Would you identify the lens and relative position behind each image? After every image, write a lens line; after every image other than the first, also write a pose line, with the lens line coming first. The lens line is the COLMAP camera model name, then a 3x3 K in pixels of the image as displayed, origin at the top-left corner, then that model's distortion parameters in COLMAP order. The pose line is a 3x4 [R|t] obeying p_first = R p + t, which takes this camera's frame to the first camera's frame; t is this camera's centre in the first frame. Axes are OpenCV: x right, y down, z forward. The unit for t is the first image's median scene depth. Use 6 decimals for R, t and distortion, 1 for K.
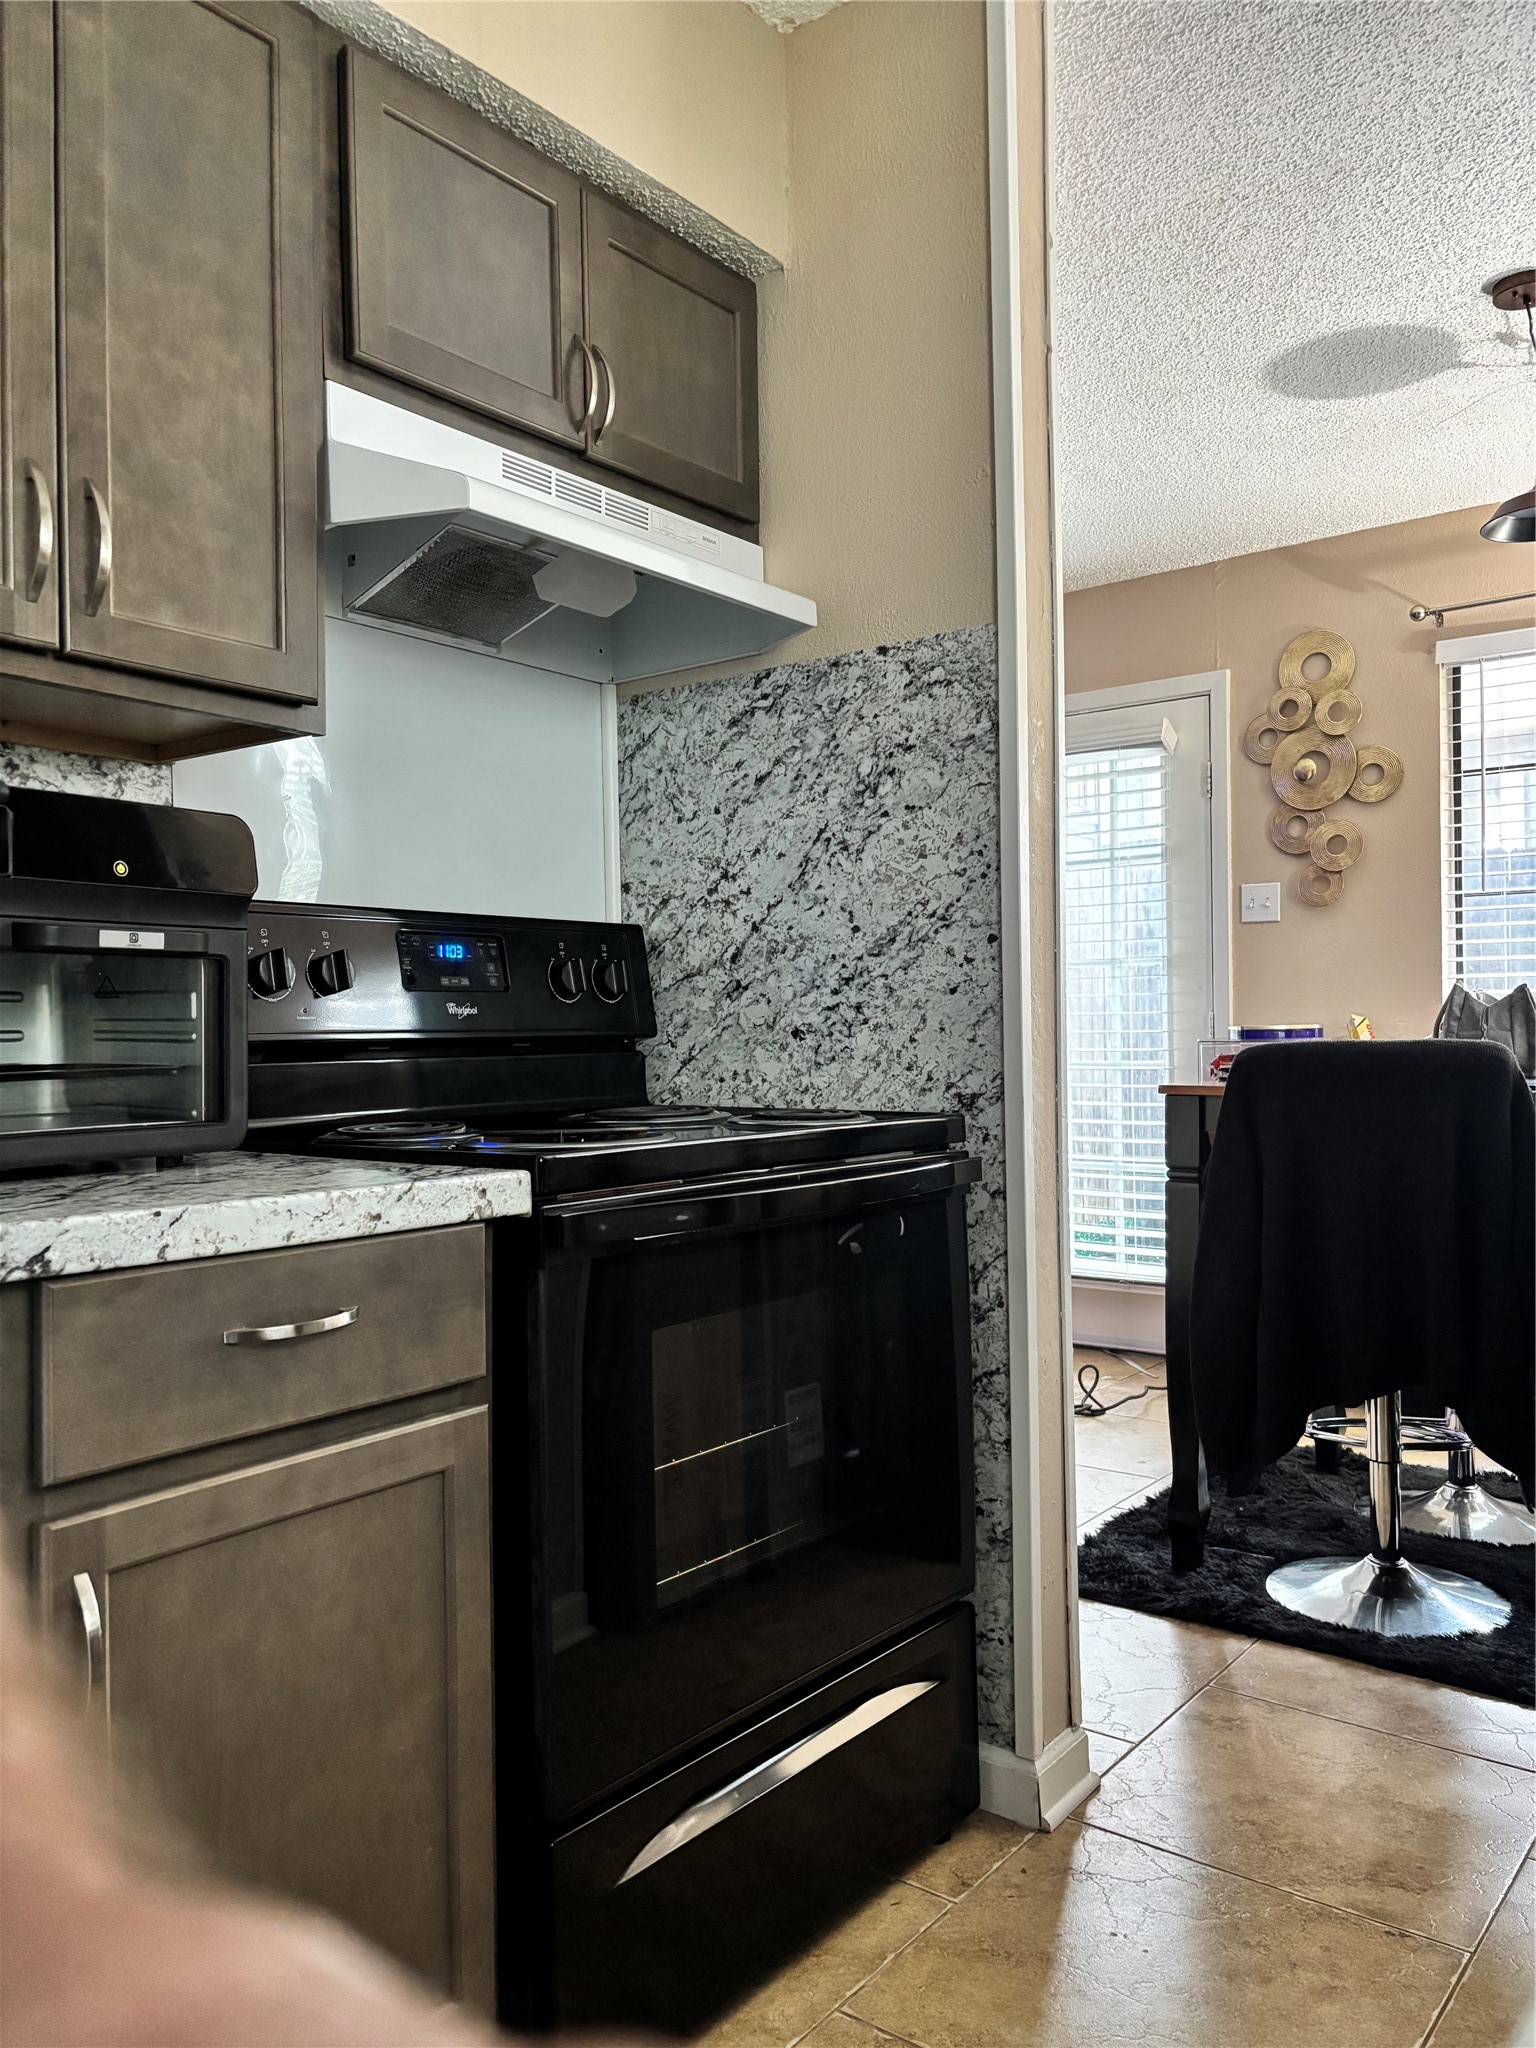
lens RADIAL K [[1545.0, 0, 767.8], [0, 1545.0, 1028.3], [0, 0, 1]] dist [0.004873, 0.001736]
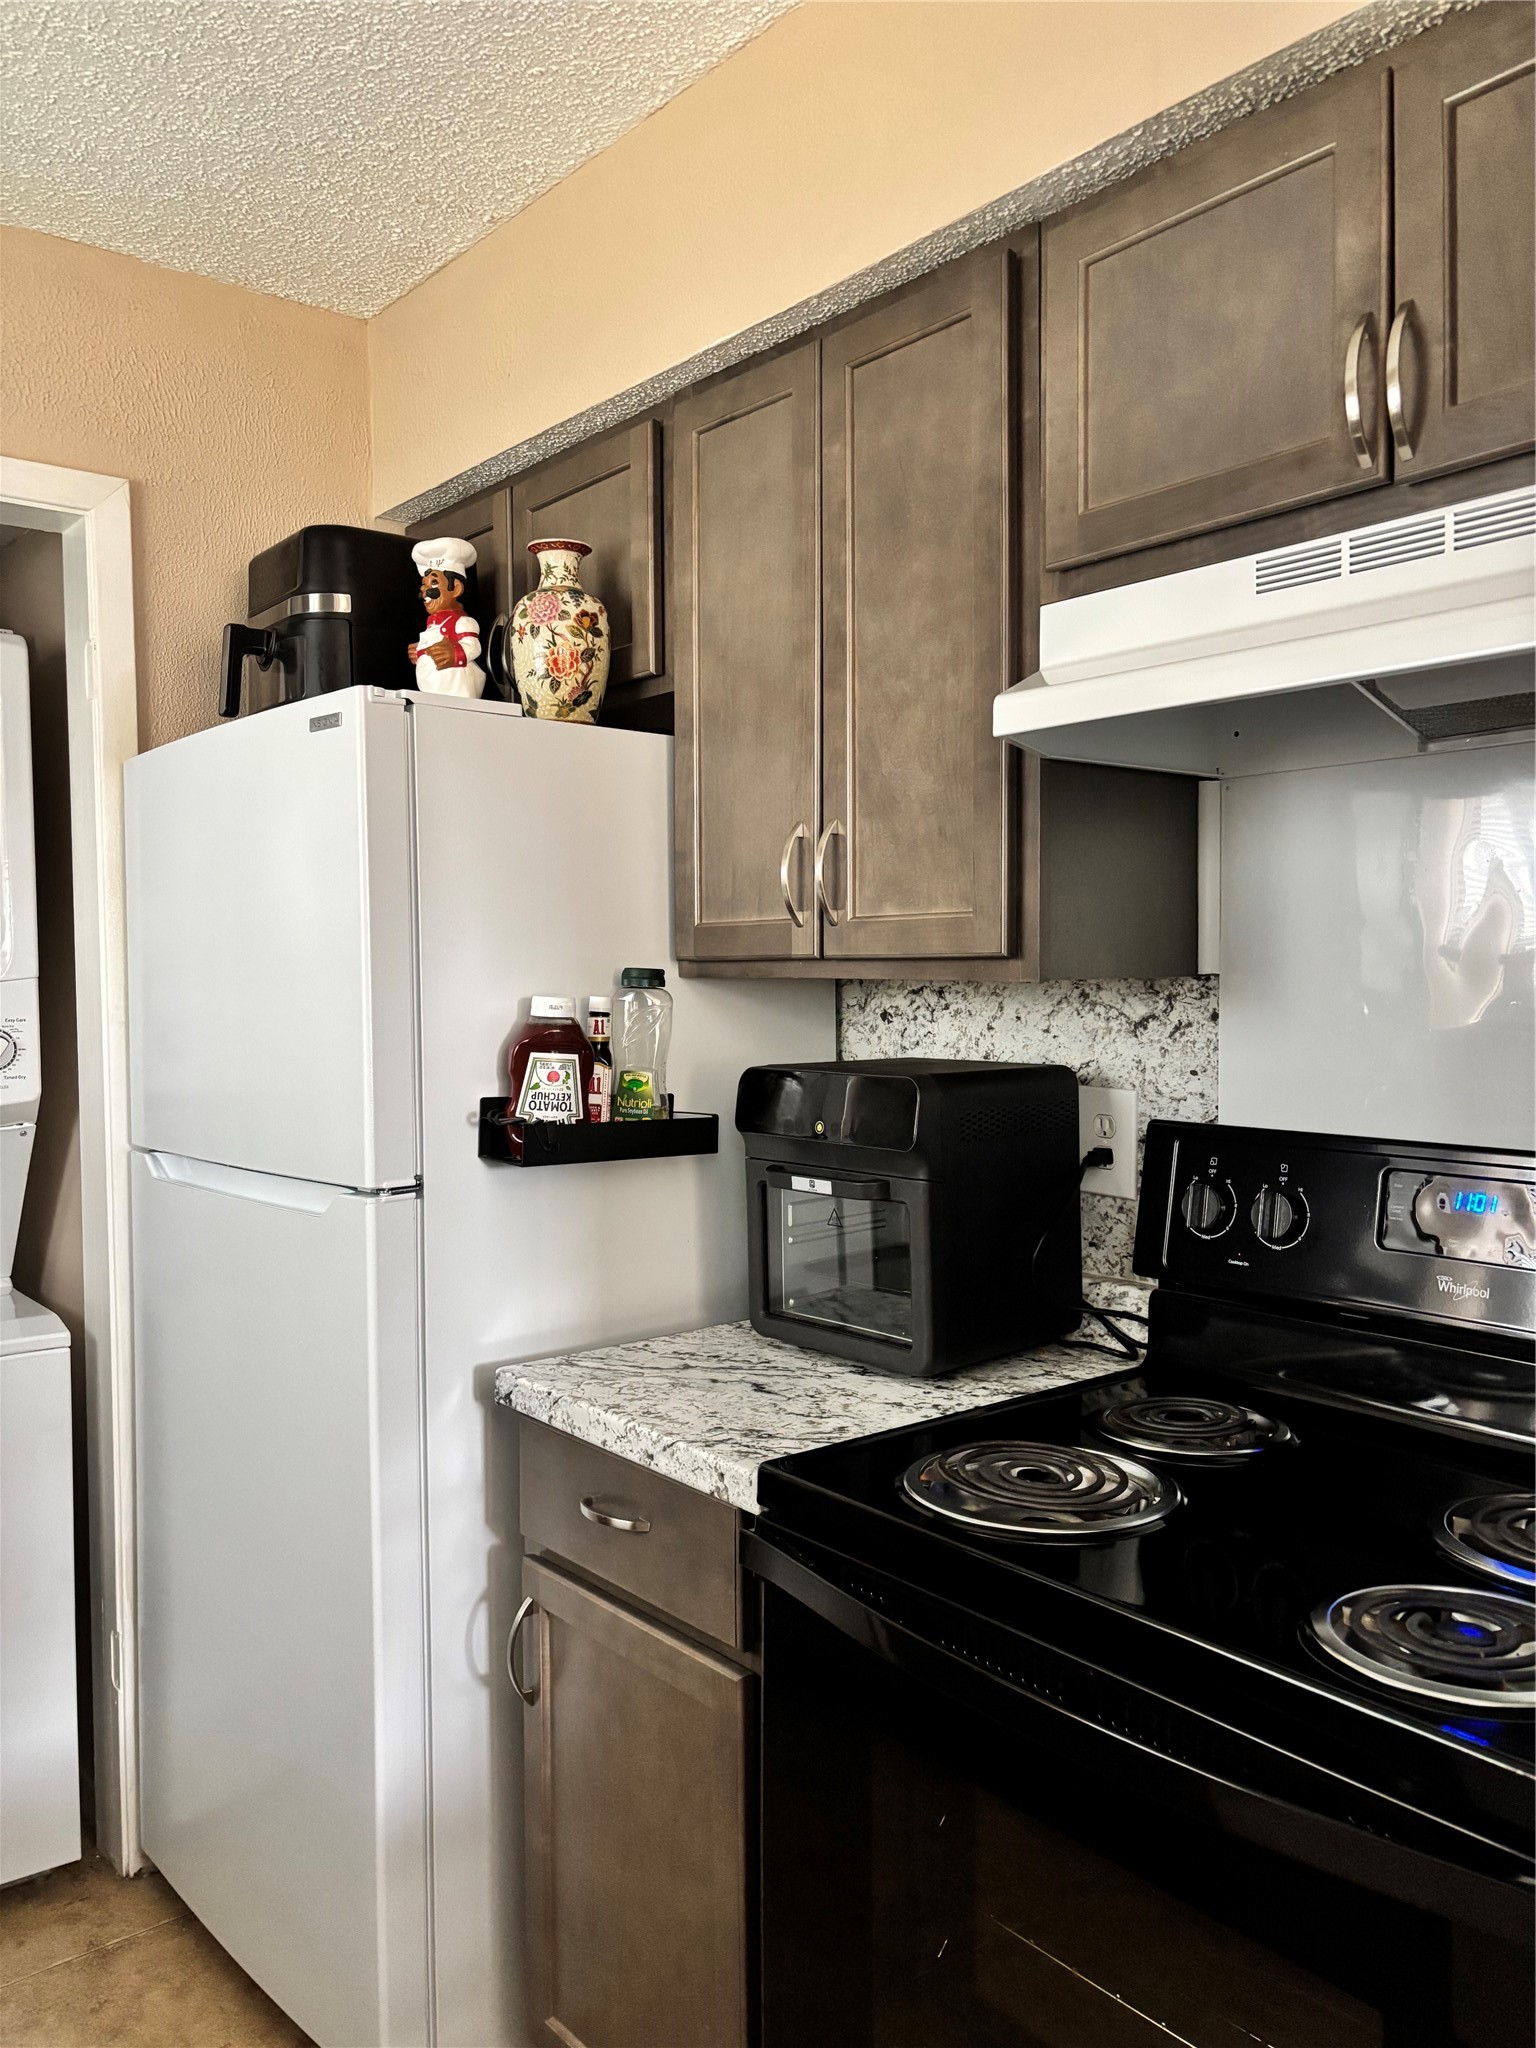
lens RADIAL K [[1545.0, 0, 768.3], [0, 1545.0, 1016.8], [0, 0, 1]] dist [0.004873, 0.001736]
pose [[-0.226940, 0.050258, -0.972611, 0.823560], [0.015491, 0.998728, 0.047993, -0.259143], [0.973786, -0.004175, -0.227430, 1.260175]]
